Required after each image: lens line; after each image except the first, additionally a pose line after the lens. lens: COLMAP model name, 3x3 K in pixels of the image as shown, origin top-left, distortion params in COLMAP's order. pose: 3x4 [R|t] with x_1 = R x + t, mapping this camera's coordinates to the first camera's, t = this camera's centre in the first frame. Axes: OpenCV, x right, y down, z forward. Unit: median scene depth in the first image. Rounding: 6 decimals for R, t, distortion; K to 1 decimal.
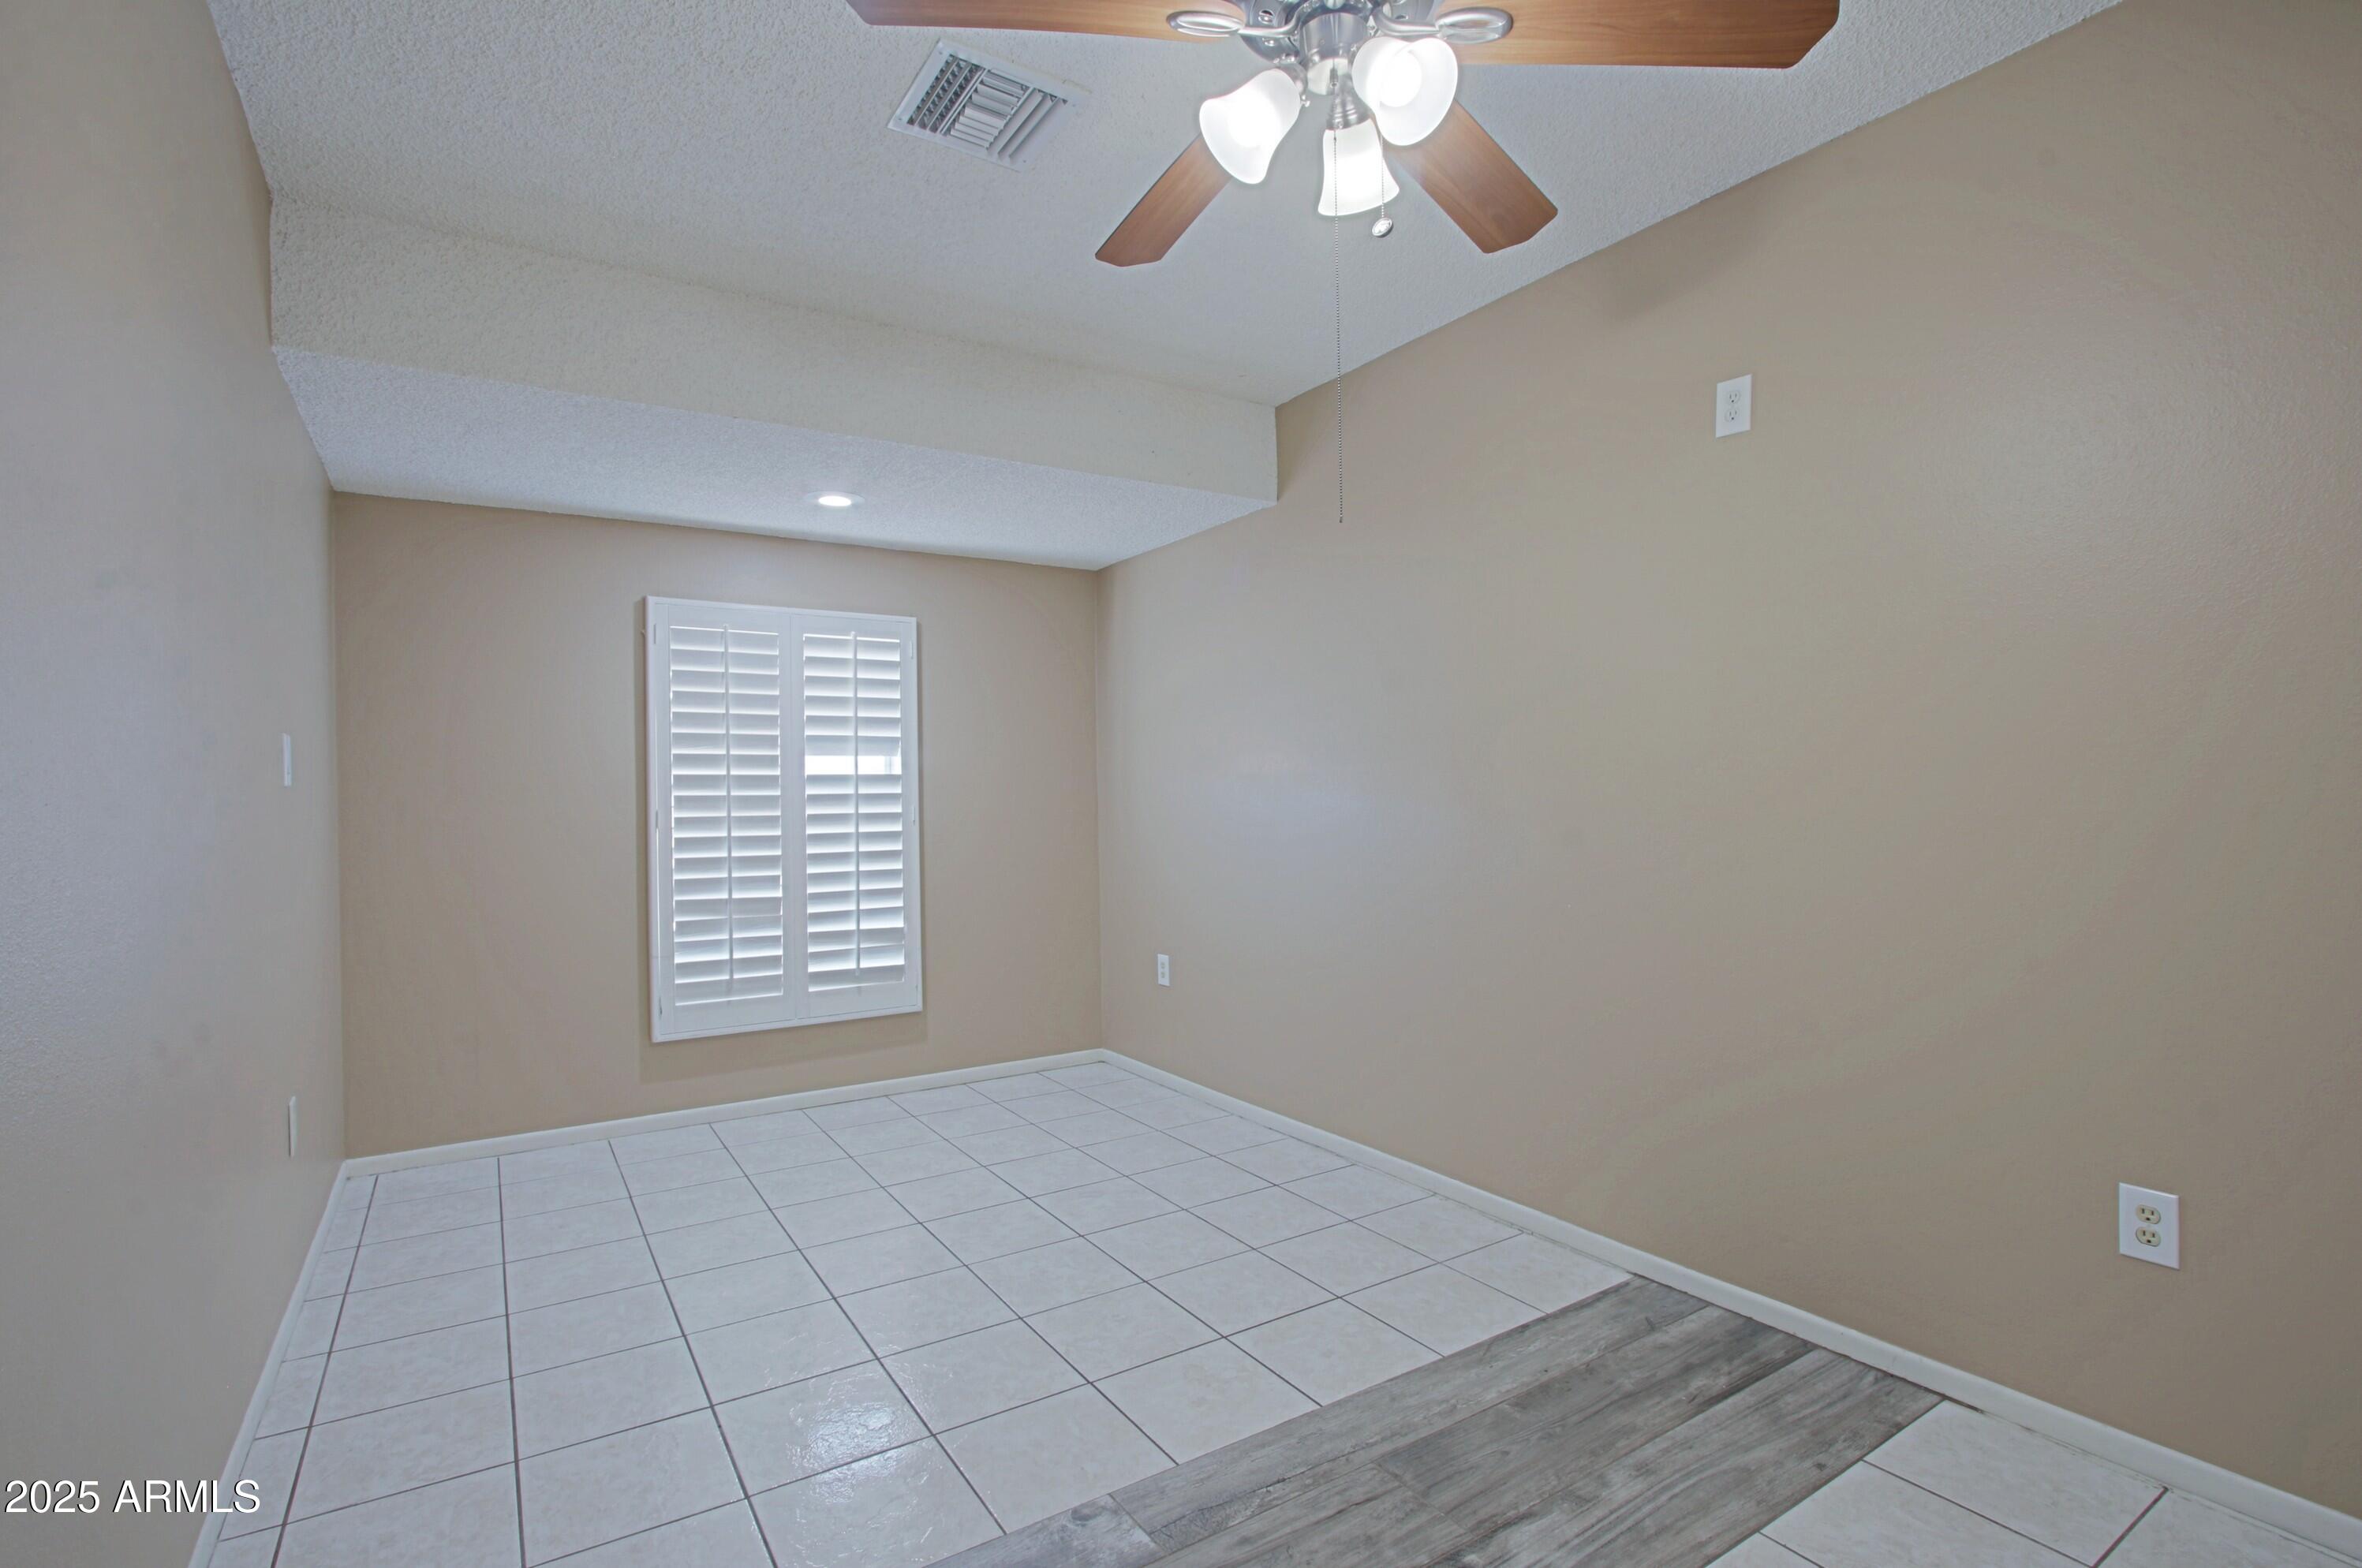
lens RADIAL K [[1093.1, 0, 1162.2], [0, 1093.1, 788.4], [0, 0, 1]] dist [-0.018169, 0.002564]
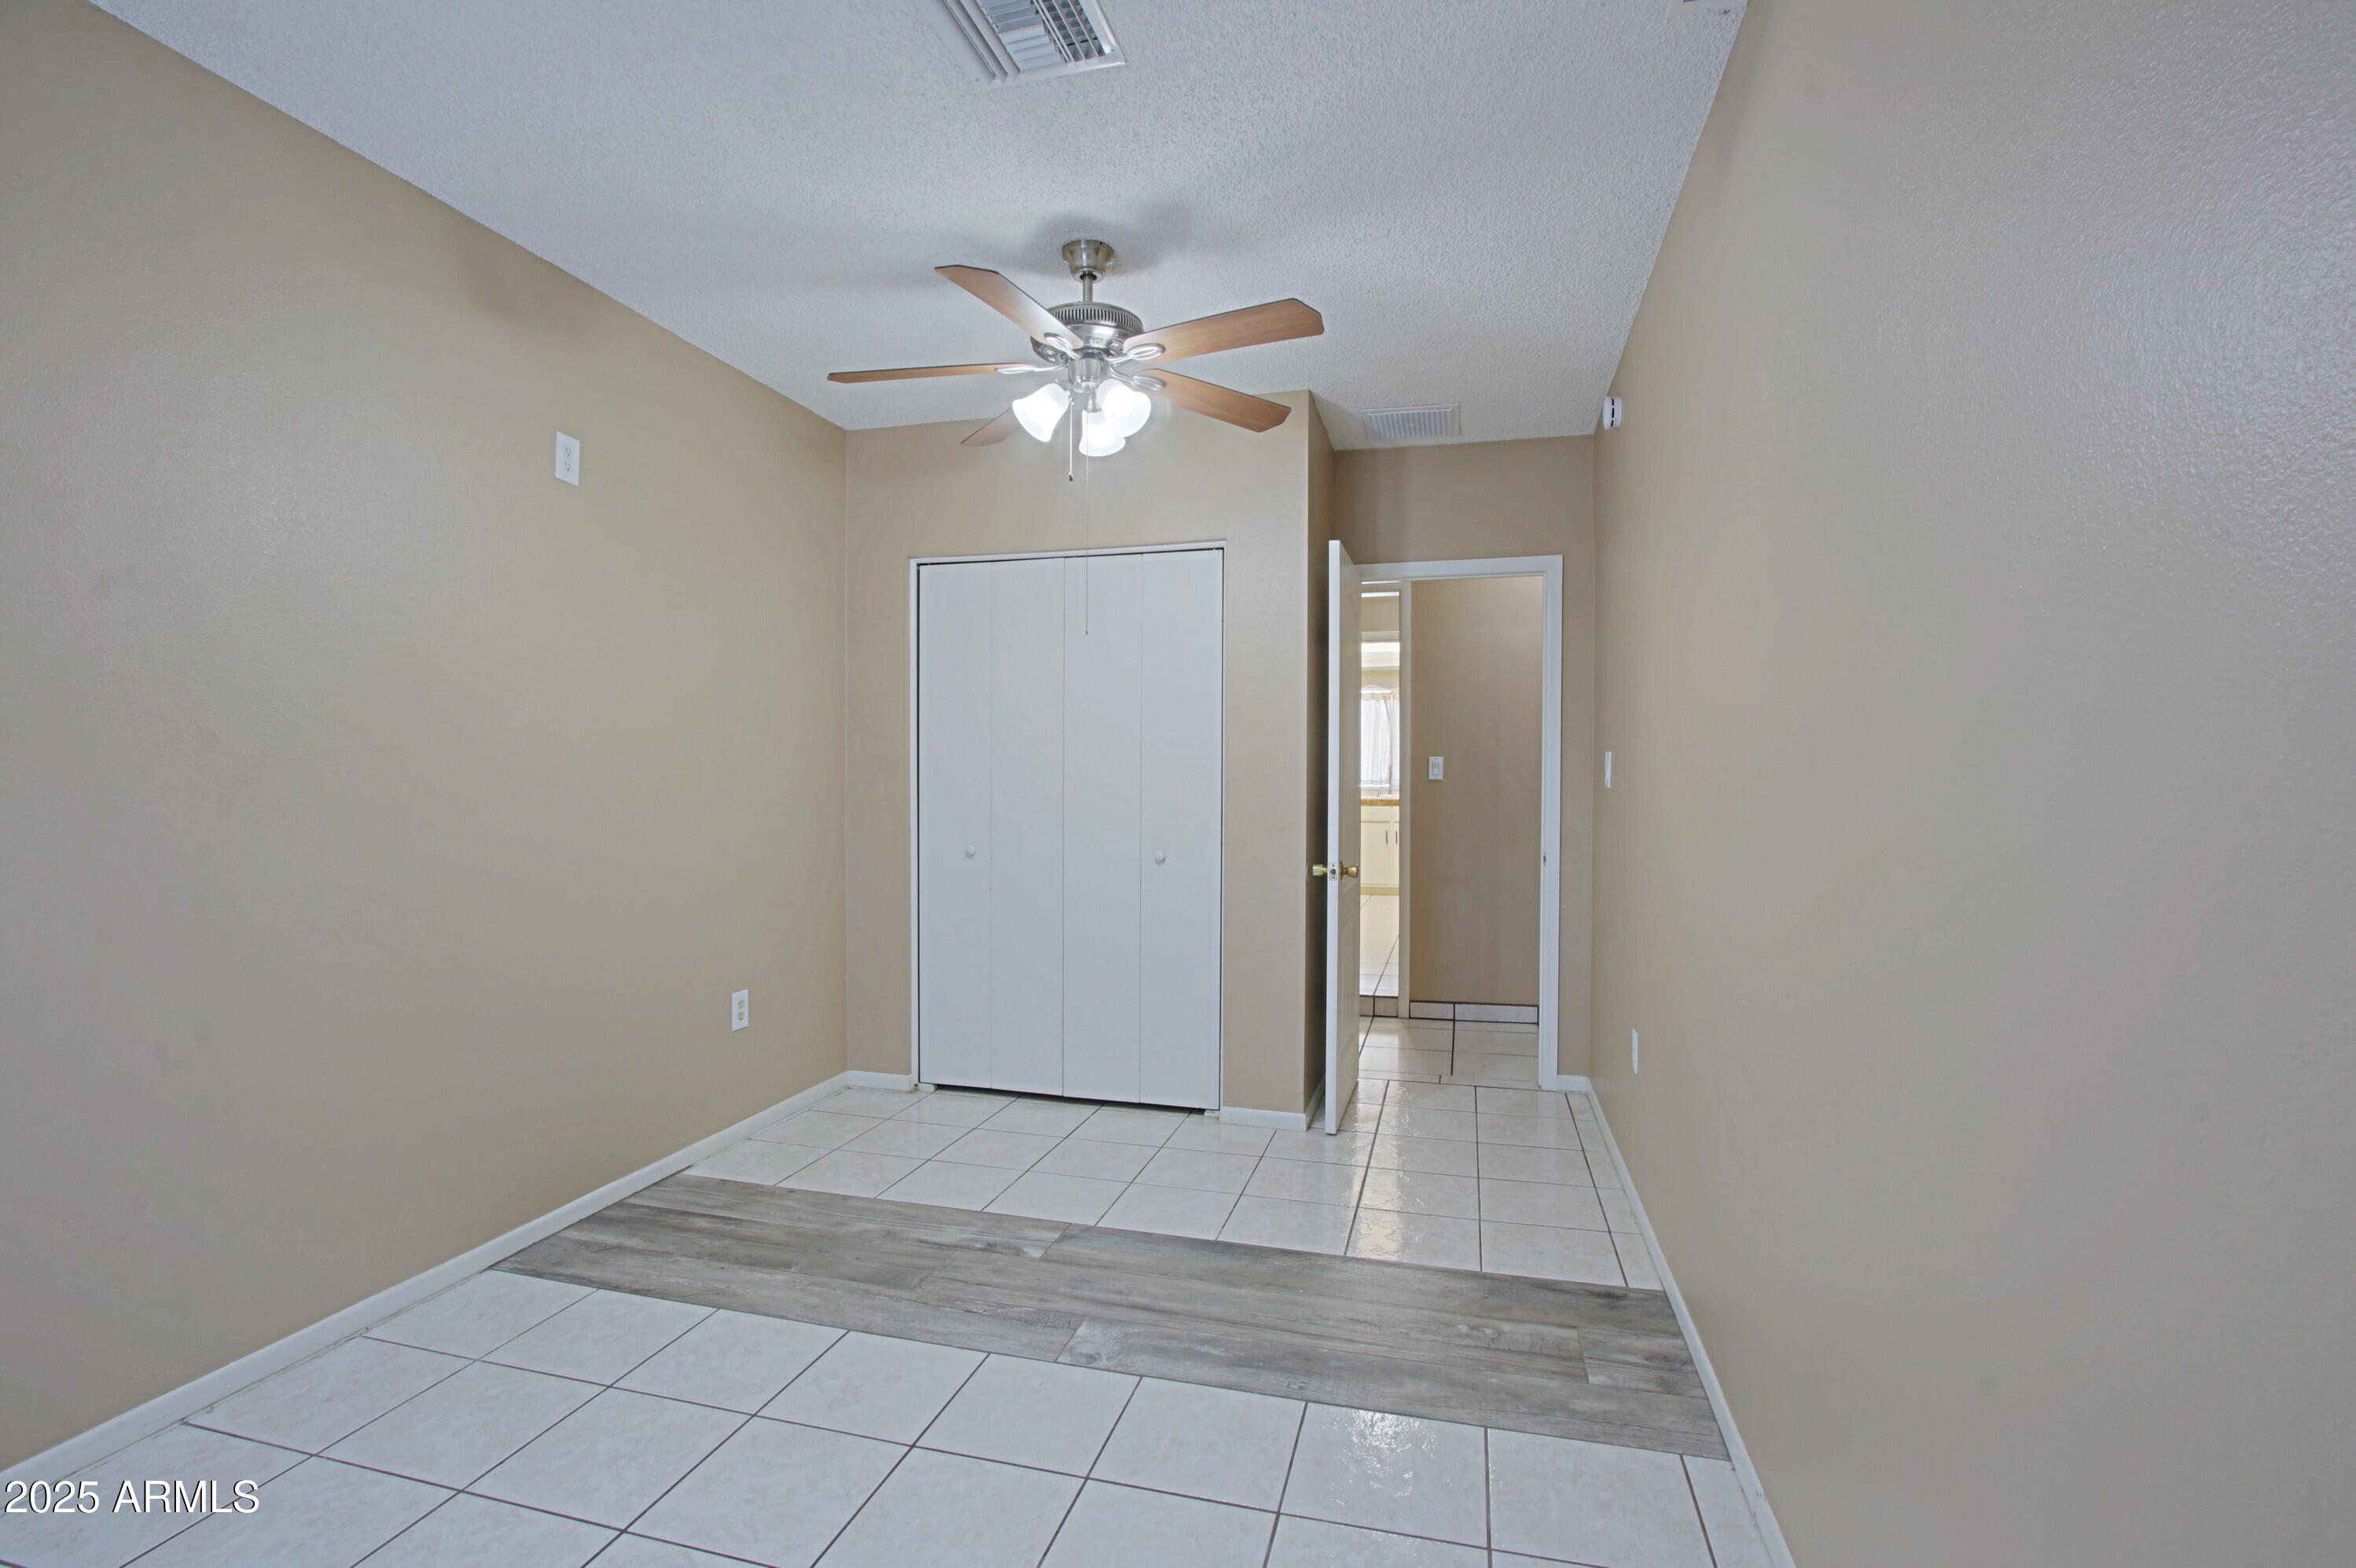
lens RADIAL K [[1090.4, 0, 1177.9], [0, 1090.4, 778.8], [0, 0, 1]] dist [-0.018169, 0.002564]
pose [[-0.683513, 0.009591, 0.729875, -0.910755], [0.000414, 0.999919, -0.012752, 0.013578], [-0.729938, -0.008413, -0.683462, 1.528330]]
